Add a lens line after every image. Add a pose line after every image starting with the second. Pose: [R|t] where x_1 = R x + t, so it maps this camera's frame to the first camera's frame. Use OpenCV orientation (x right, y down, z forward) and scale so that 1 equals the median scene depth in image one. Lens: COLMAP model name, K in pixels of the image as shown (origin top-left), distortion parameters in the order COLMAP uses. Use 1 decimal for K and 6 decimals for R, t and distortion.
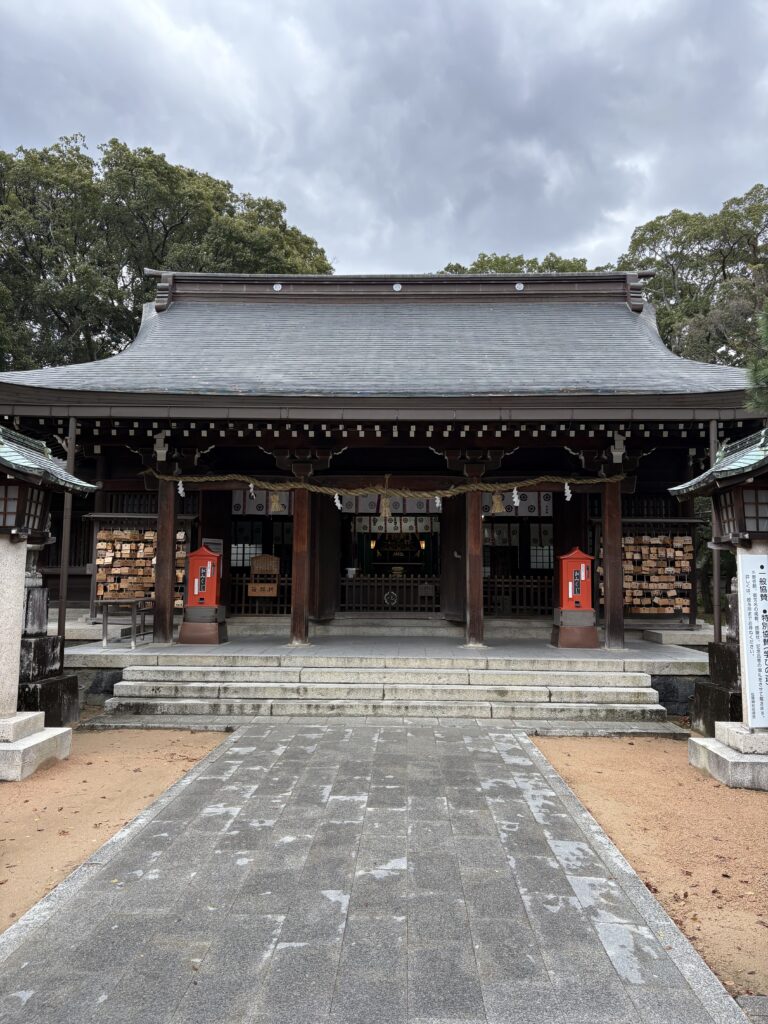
lens RADIAL K [[772.6, 0, 383.5], [0, 772.6, 511.6], [0, 0, 1]] dist [-0.004018, -0.000058]
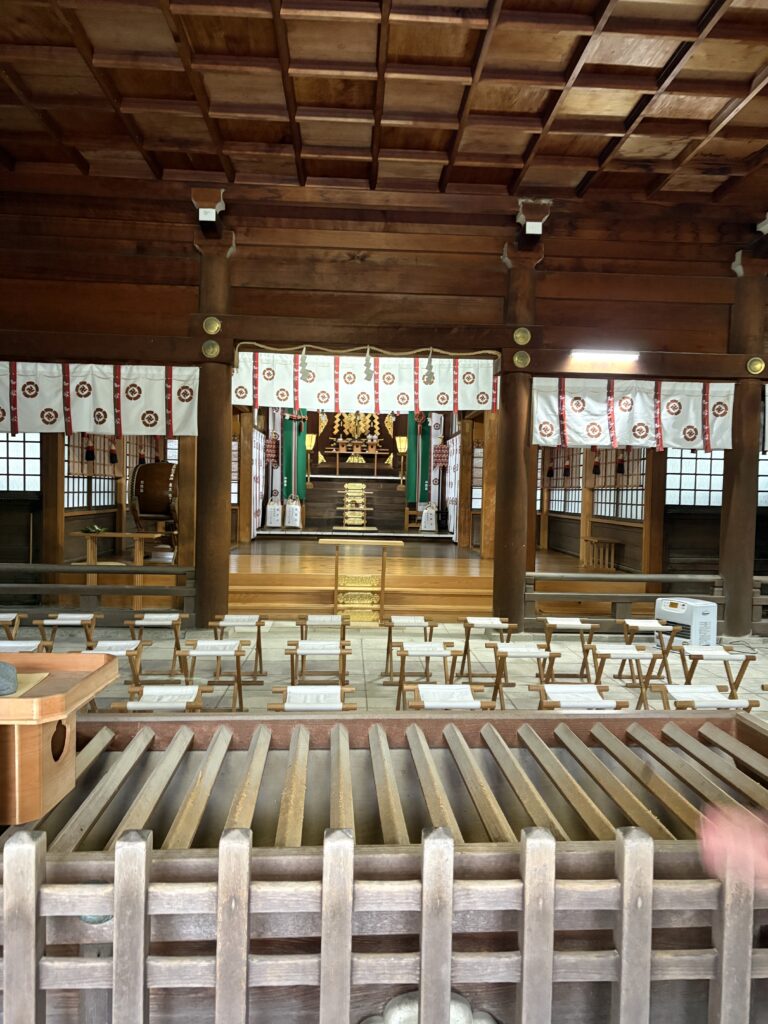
lens RADIAL K [[772.6, 0, 383.5], [0, 772.6, 514.1], [0, 0, 1]] dist [-0.004018, -0.000058]
pose [[0.997239, 0.017455, 0.072184, -0.001059], [-0.026617, 0.991418, 0.127989, 0.028413], [-0.069330, -0.129557, 0.989145, 0.578508]]
